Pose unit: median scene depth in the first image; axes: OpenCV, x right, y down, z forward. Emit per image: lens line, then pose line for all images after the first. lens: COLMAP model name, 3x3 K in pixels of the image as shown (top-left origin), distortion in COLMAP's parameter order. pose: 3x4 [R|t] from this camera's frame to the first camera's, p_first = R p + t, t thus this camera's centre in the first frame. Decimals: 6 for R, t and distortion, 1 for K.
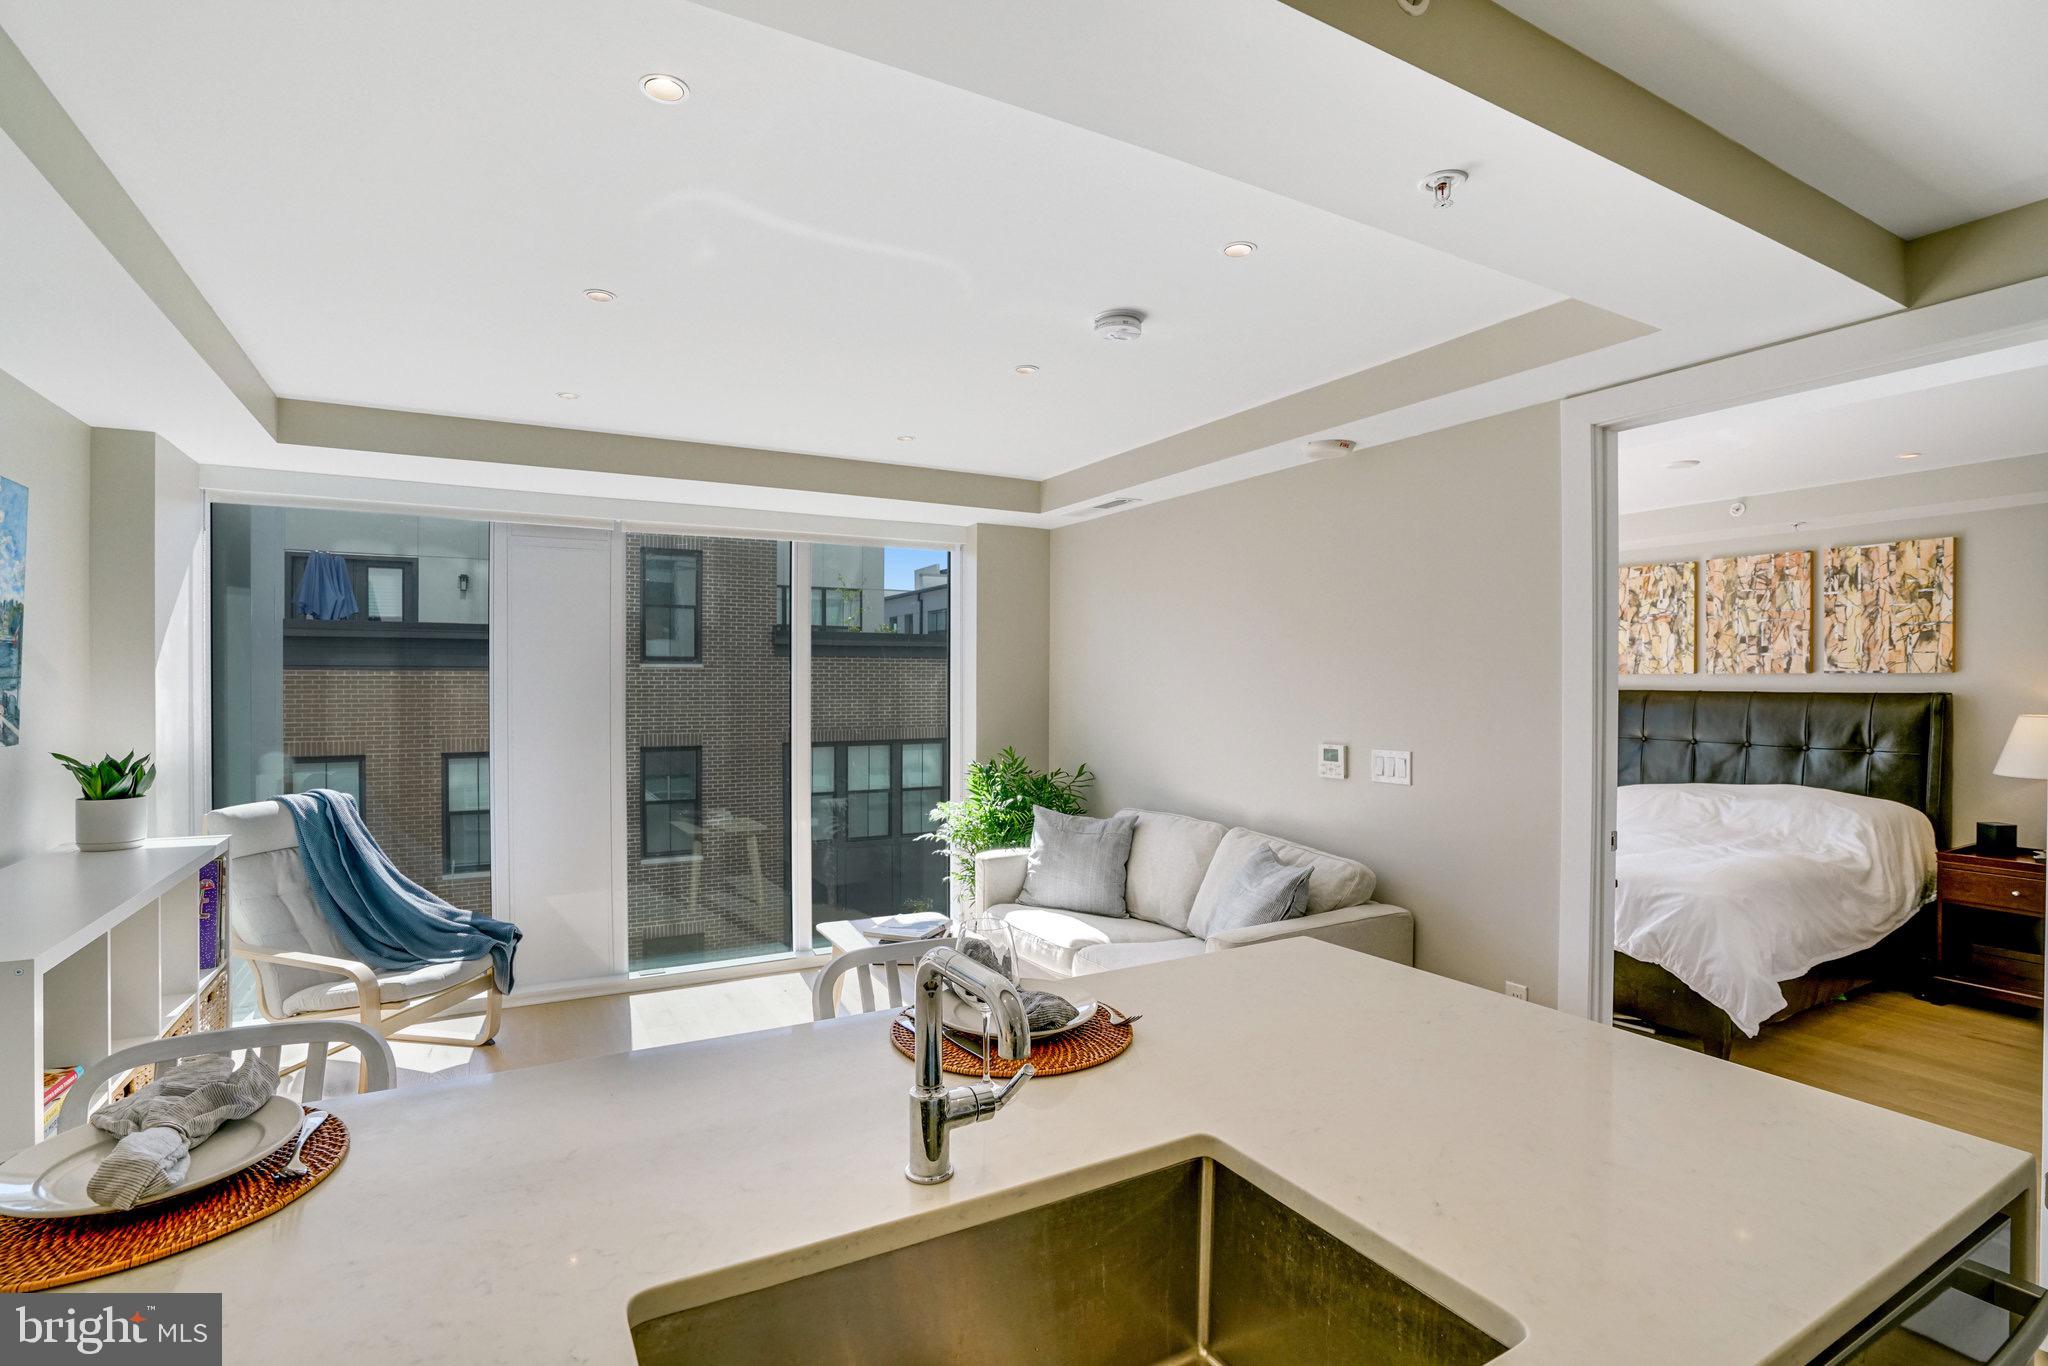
lens RADIAL K [[962.0, 0, 1015.0], [0, 962.0, 690.4], [0, 0, 1]] dist [-0.037717, 0.015935]
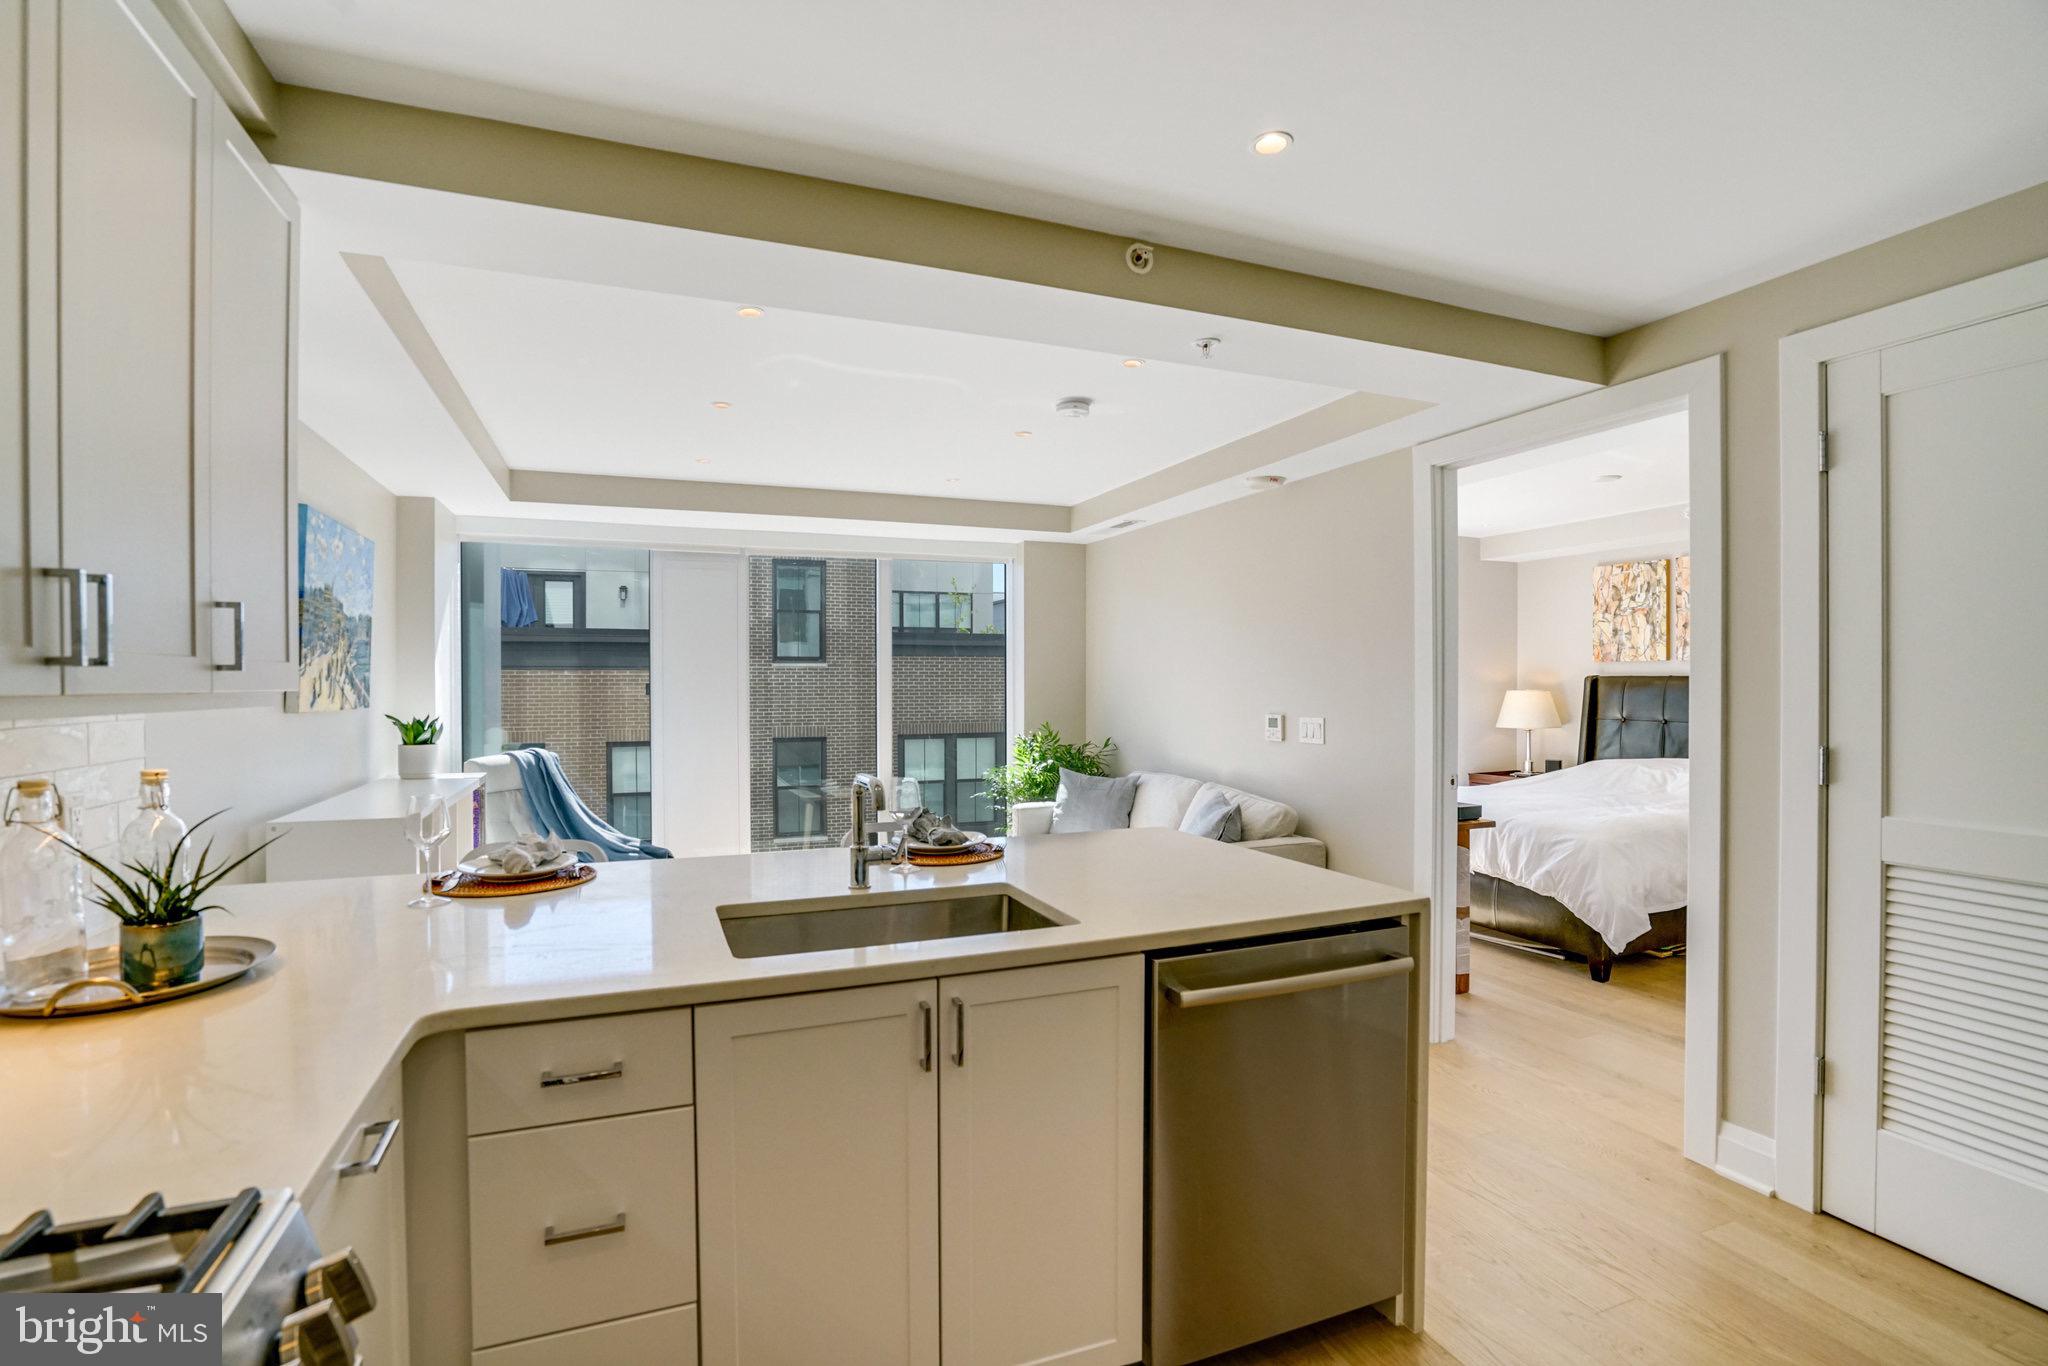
lens RADIAL K [[962.0, 0, 1005.1], [0, 962.0, 699.8], [0, 0, 1]] dist [-0.037717, 0.015935]
pose [[0.989858, -0.001627, -0.142054, 0.126064], [0.002843, 0.999961, 0.008356, 0.019973], [0.142035, -0.008675, 0.989824, -0.244241]]
